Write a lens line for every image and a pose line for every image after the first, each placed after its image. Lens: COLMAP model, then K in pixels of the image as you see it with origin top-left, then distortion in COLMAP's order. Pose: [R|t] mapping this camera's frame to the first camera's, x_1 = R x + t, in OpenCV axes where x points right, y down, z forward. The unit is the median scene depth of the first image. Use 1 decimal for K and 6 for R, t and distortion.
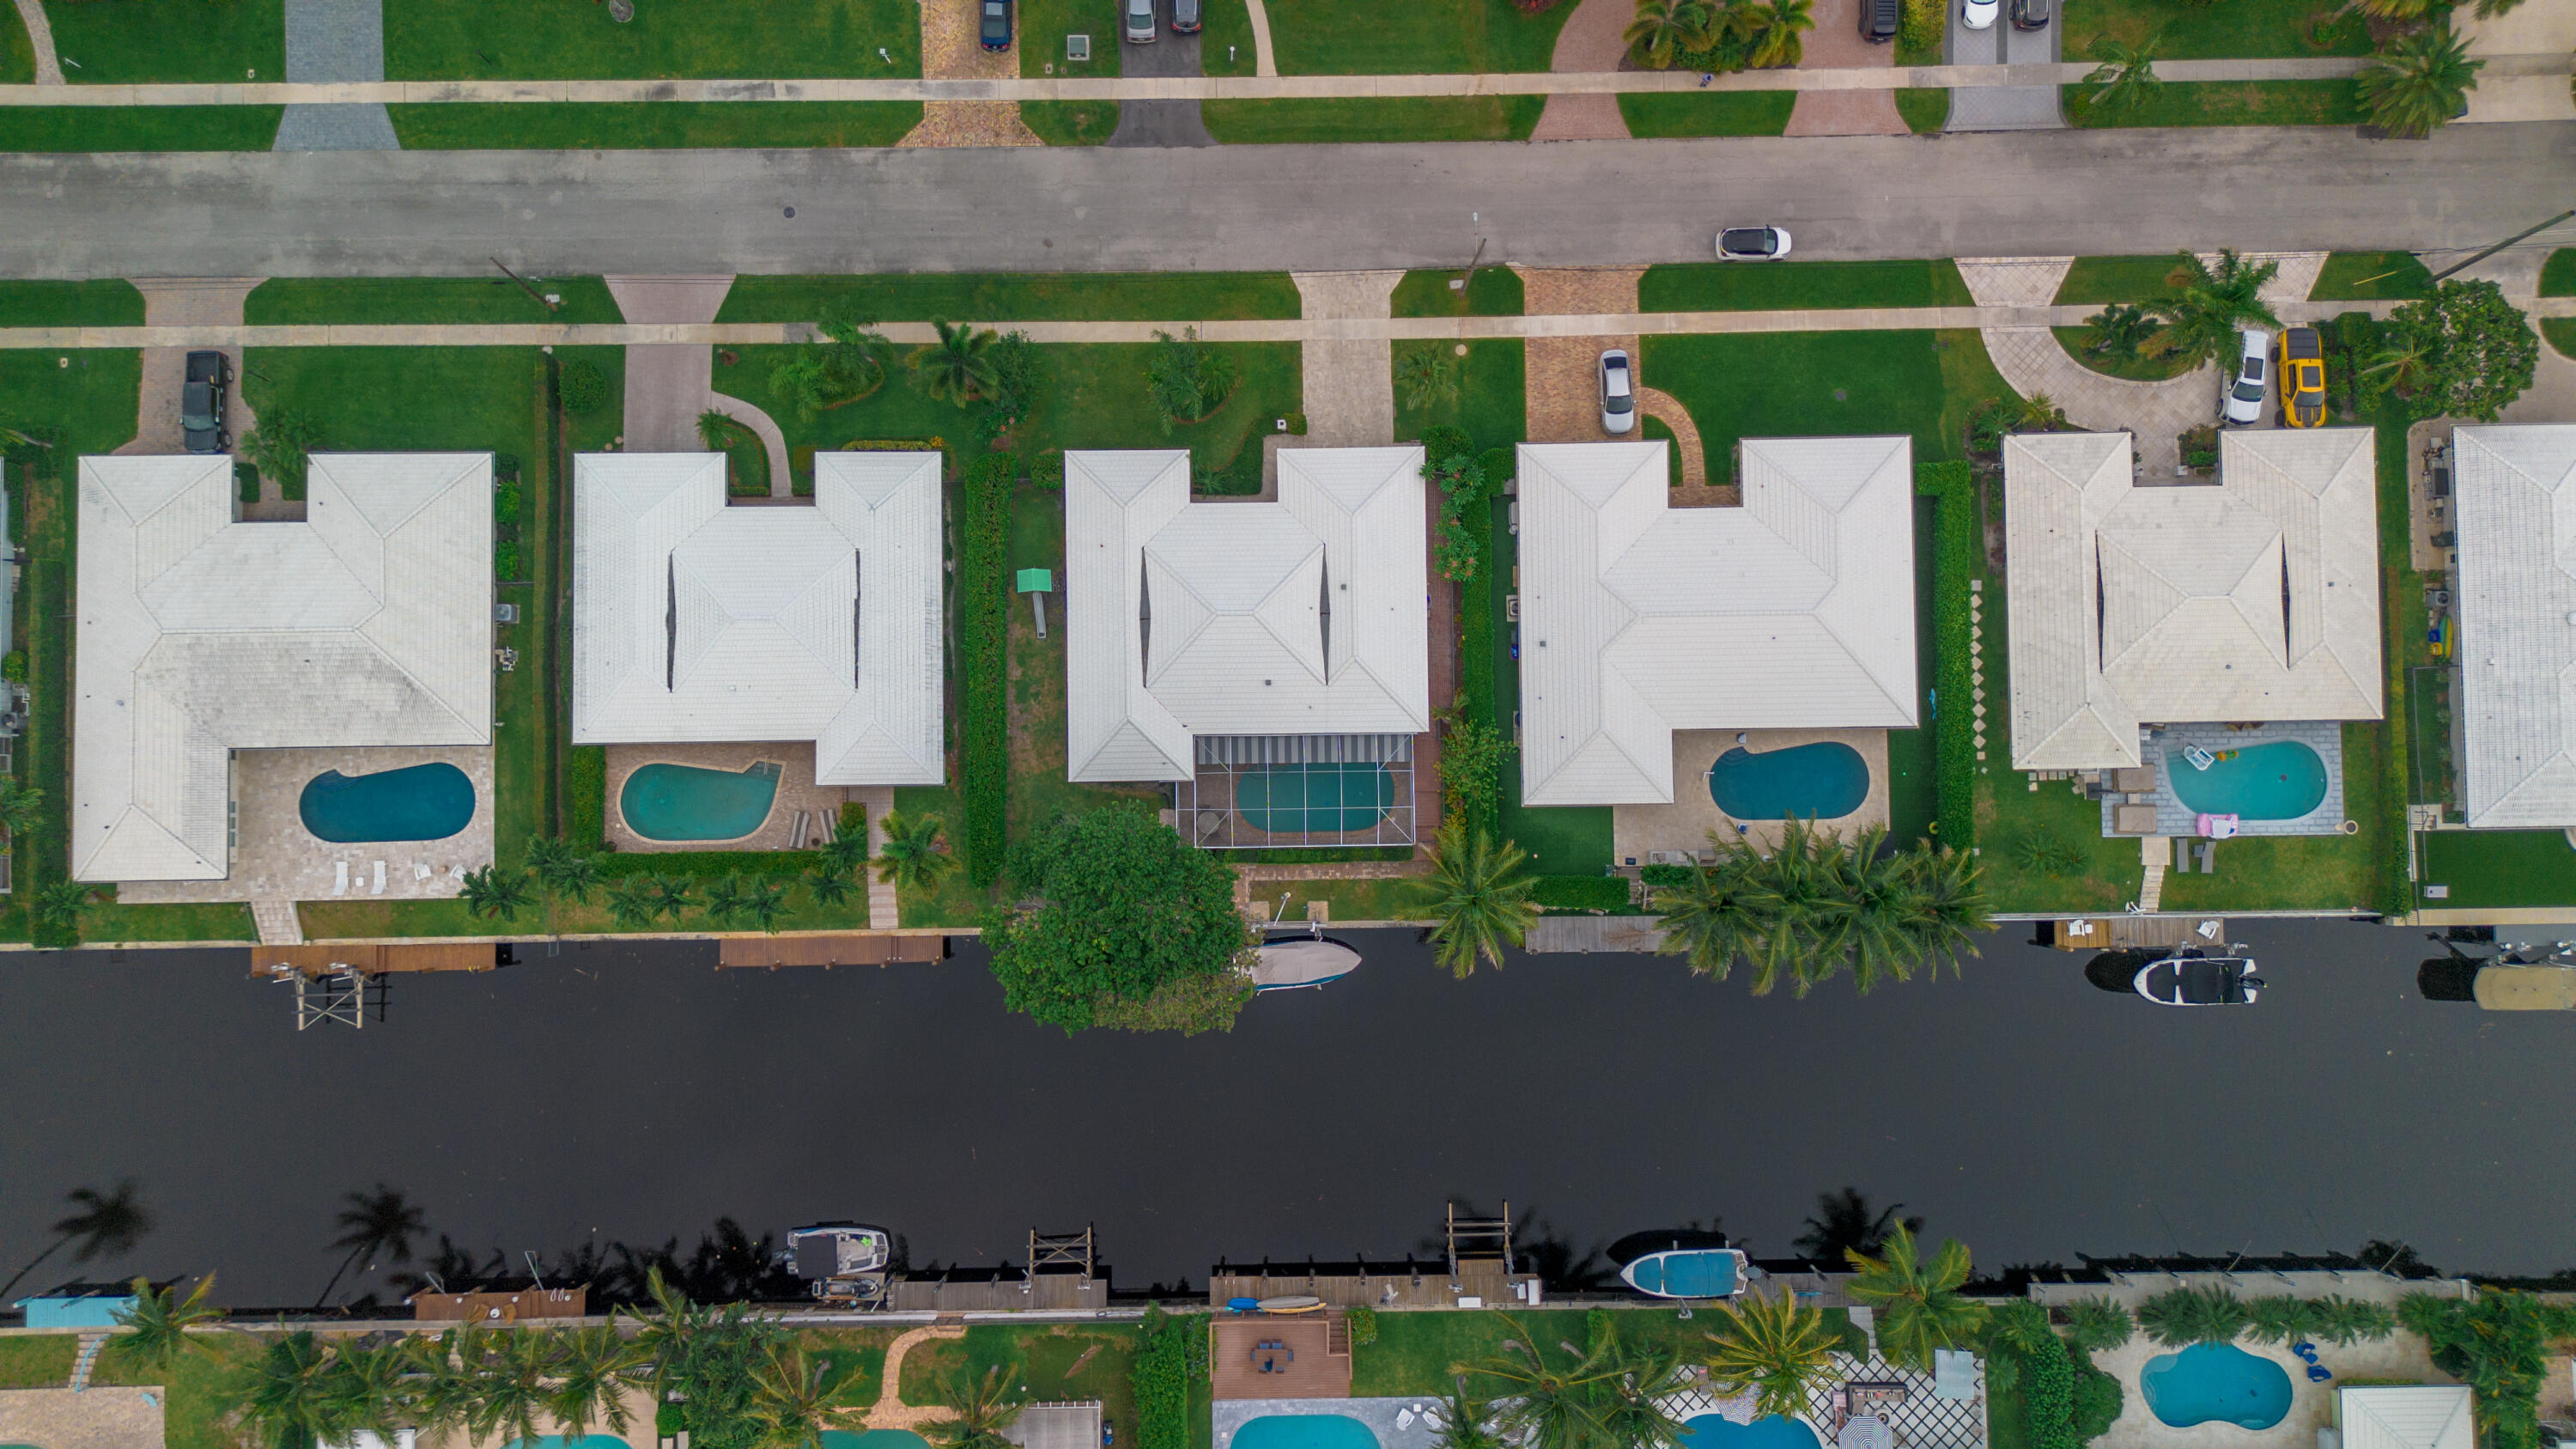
lens RADIAL K [[1820.7, 0, 1294.0], [0, 1820.7, 718.6], [0, 0, 1]] dist [0.063959, -0.062121]
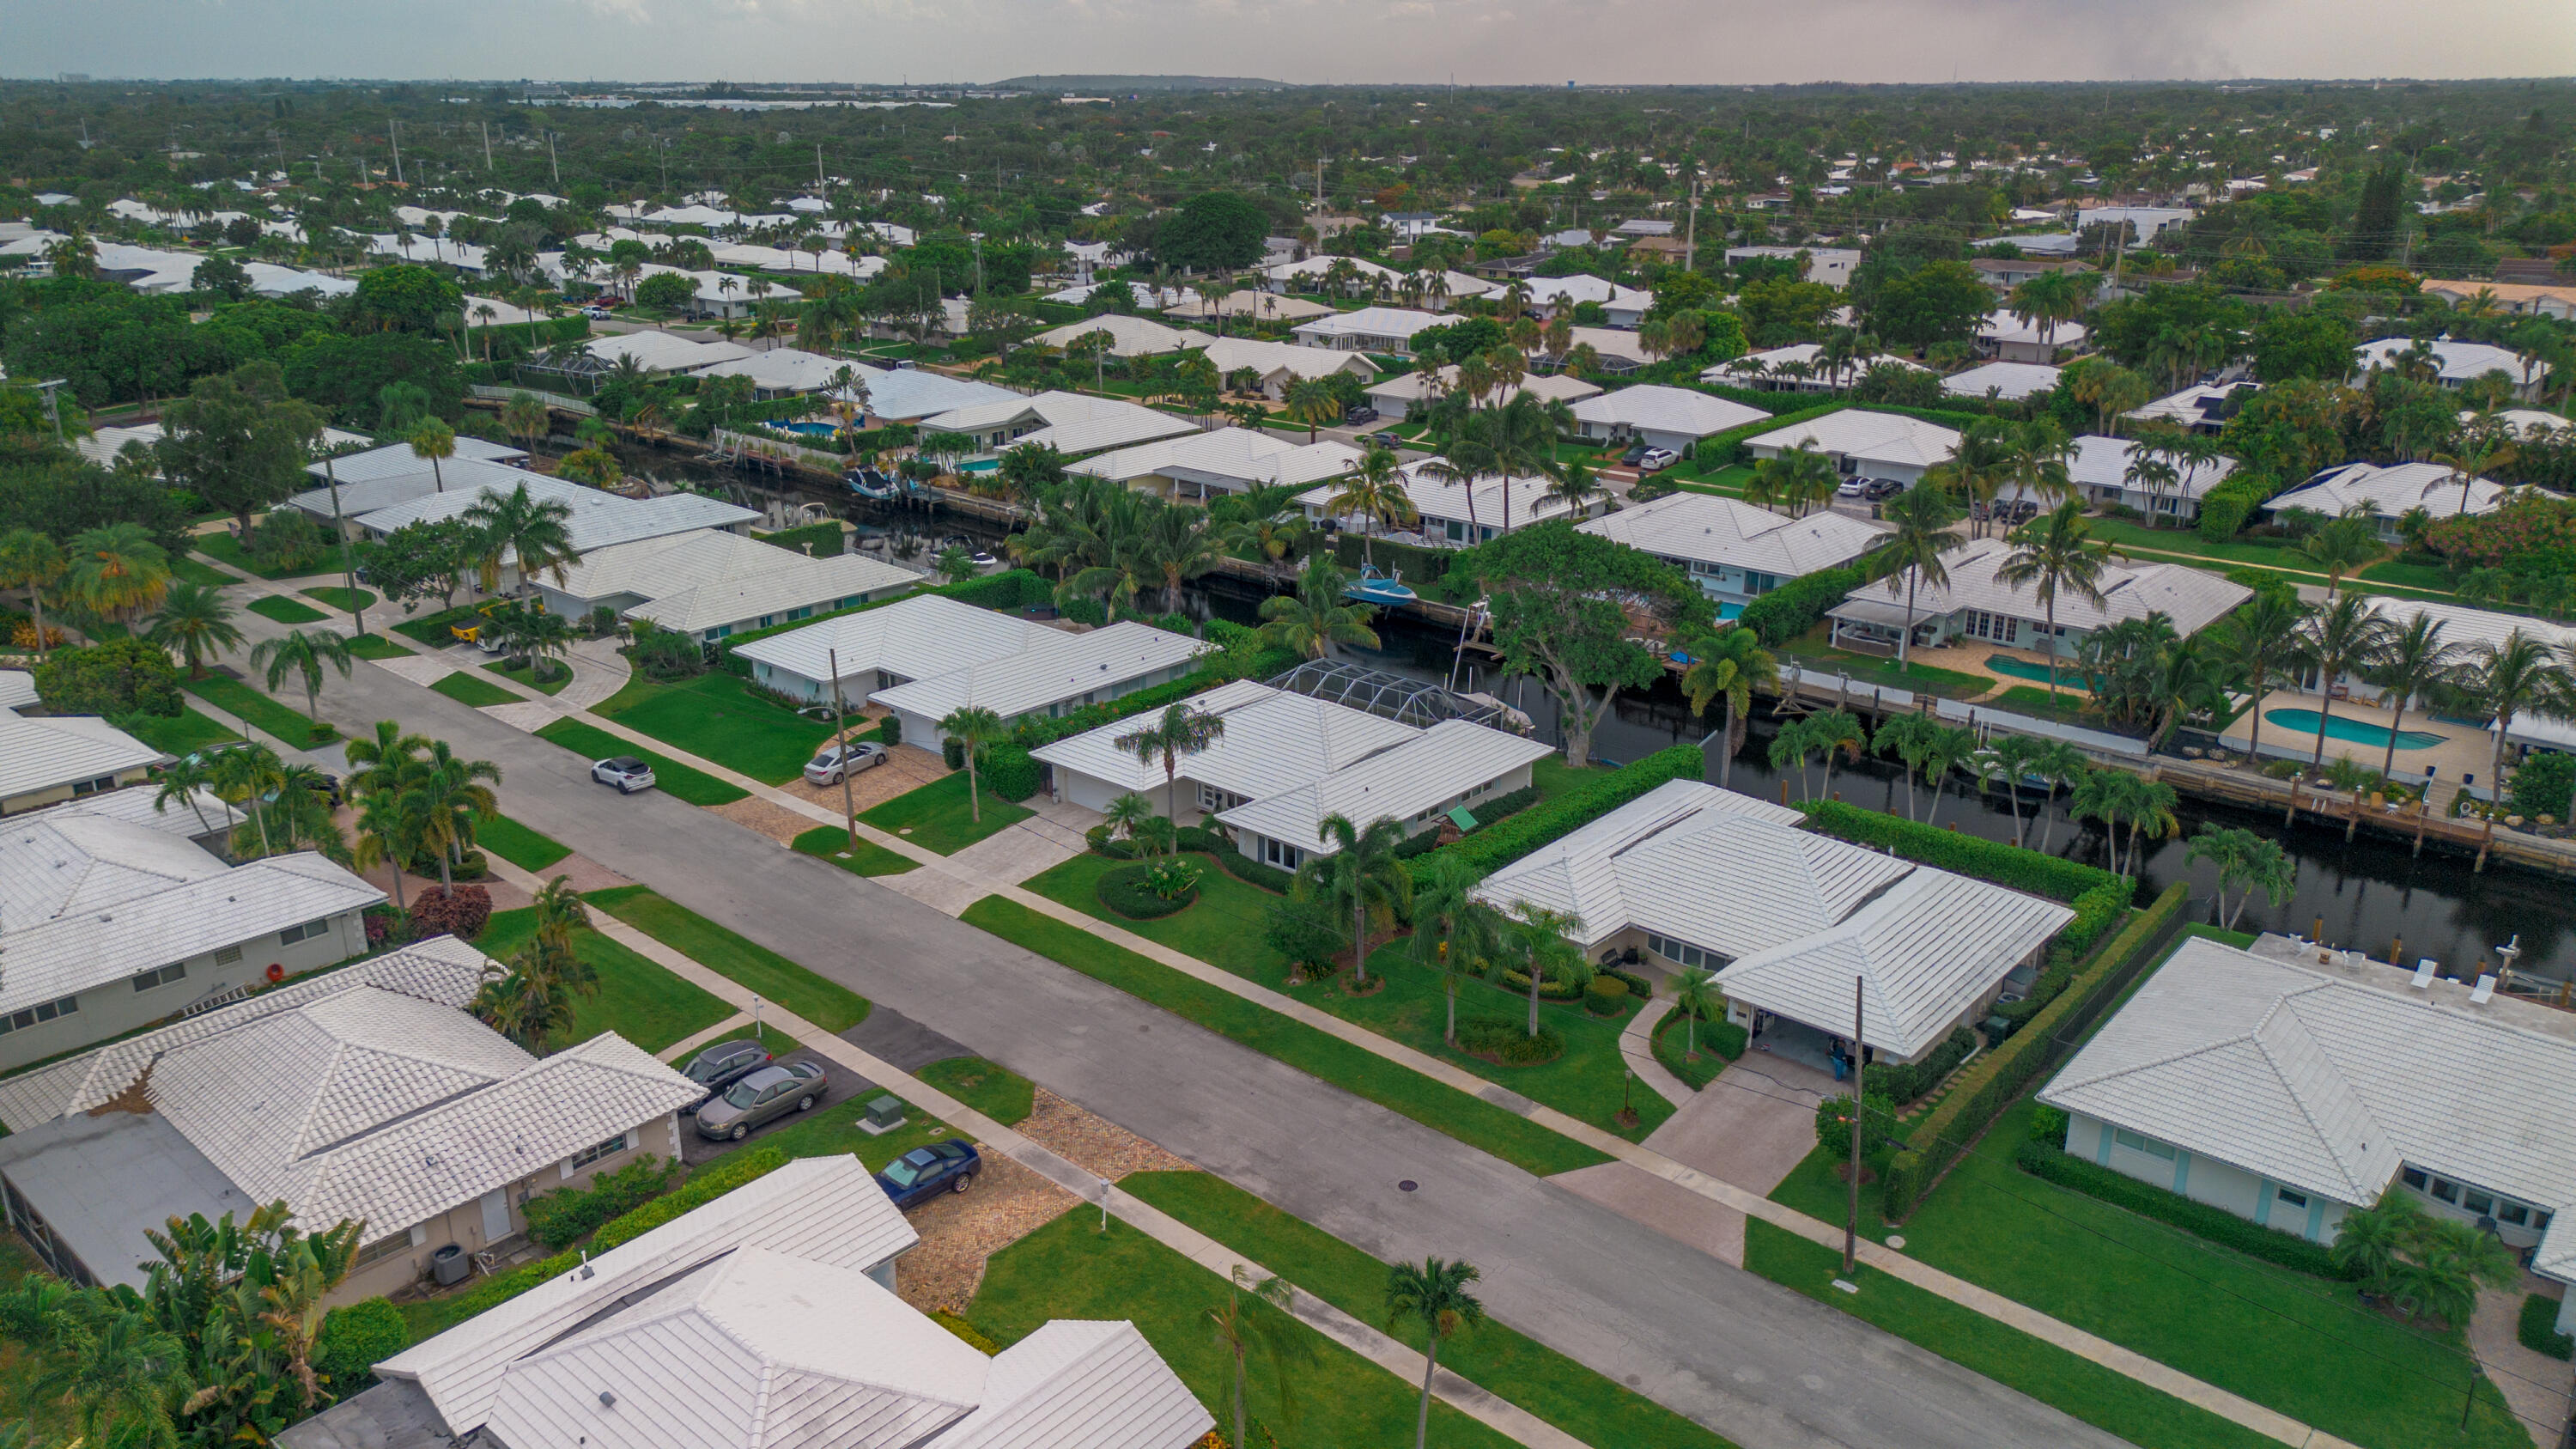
lens RADIAL K [[1820.7, 0, 1294.0], [0, 1820.7, 718.6], [0, 0, 1]] dist [0.063959, -0.062121]
pose [[-0.742022, -0.225373, 0.631356, -0.594419], [0.669811, -0.210604, 0.712039, -0.698273], [-0.027508, 0.951238, 0.307230, 0.685088]]
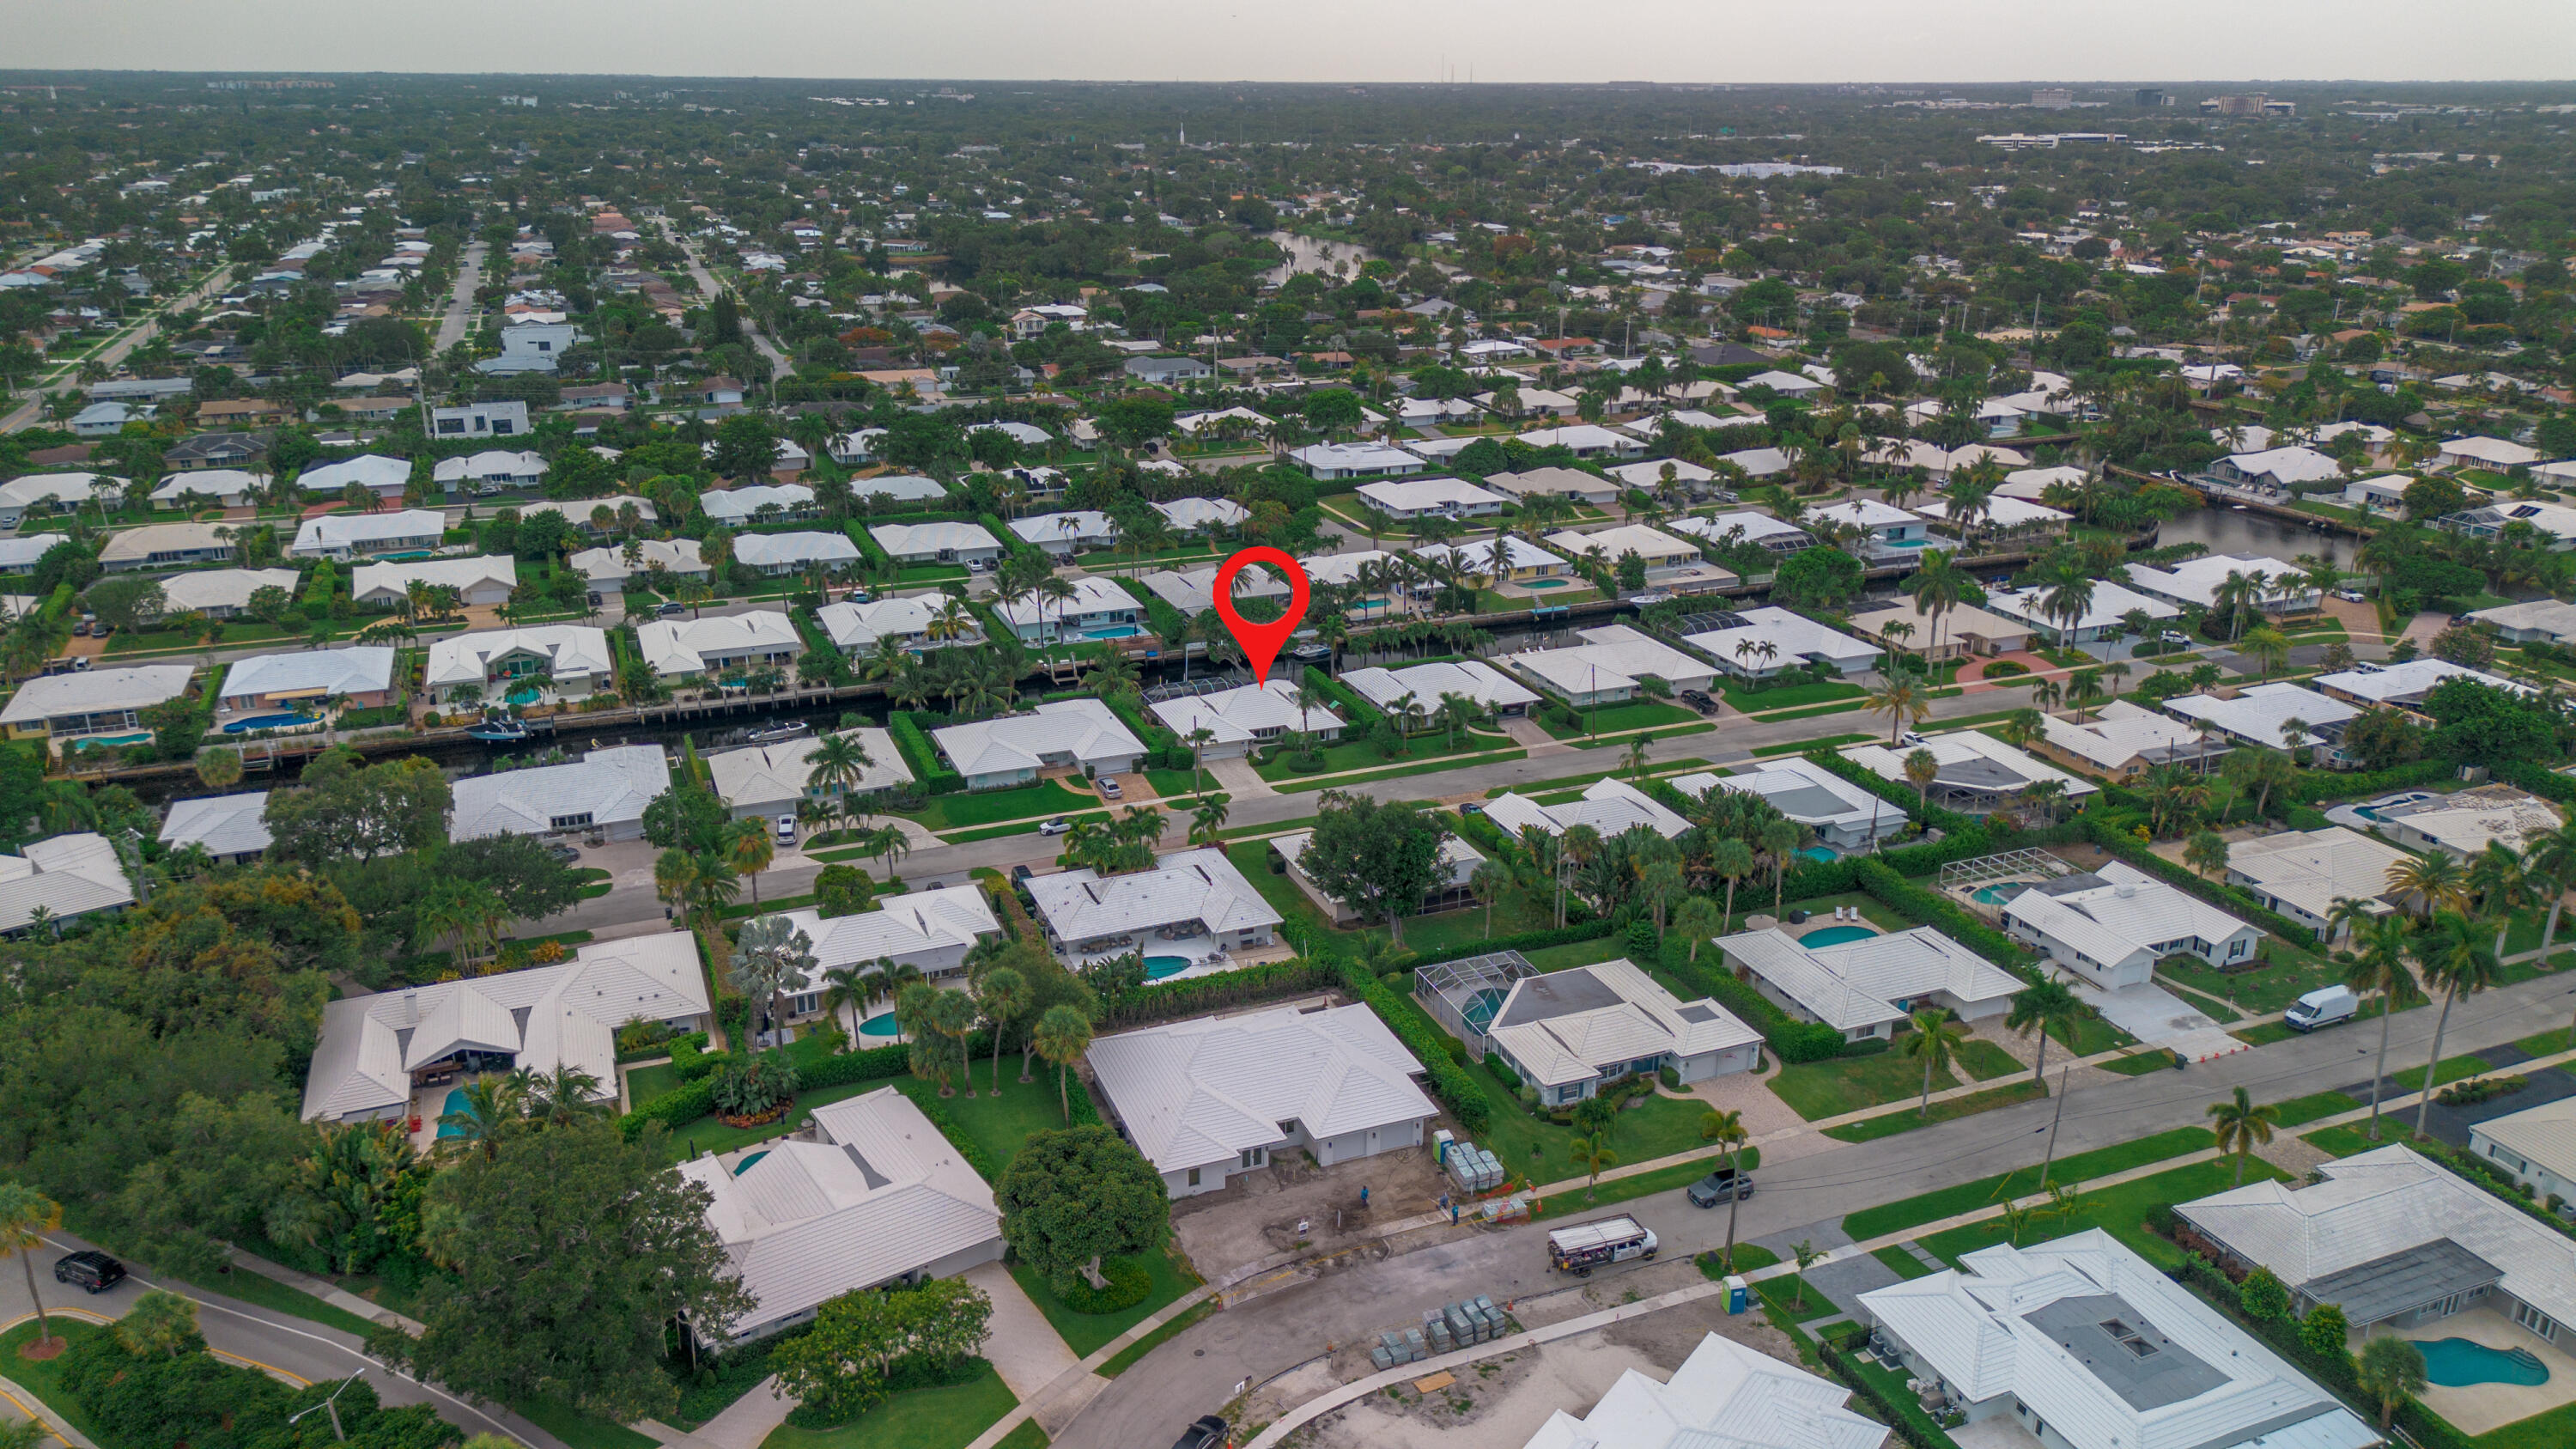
lens RADIAL K [[1820.7, 0, 1294.0], [0, 1820.7, 718.6], [0, 0, 1]] dist [0.063959, -0.062121]
pose [[-0.929848, 0.109691, -0.351213, 0.679762], [-0.367944, -0.277055, 0.887614, -2.003849], [0.000058, 0.954573, 0.297979, 0.340894]]
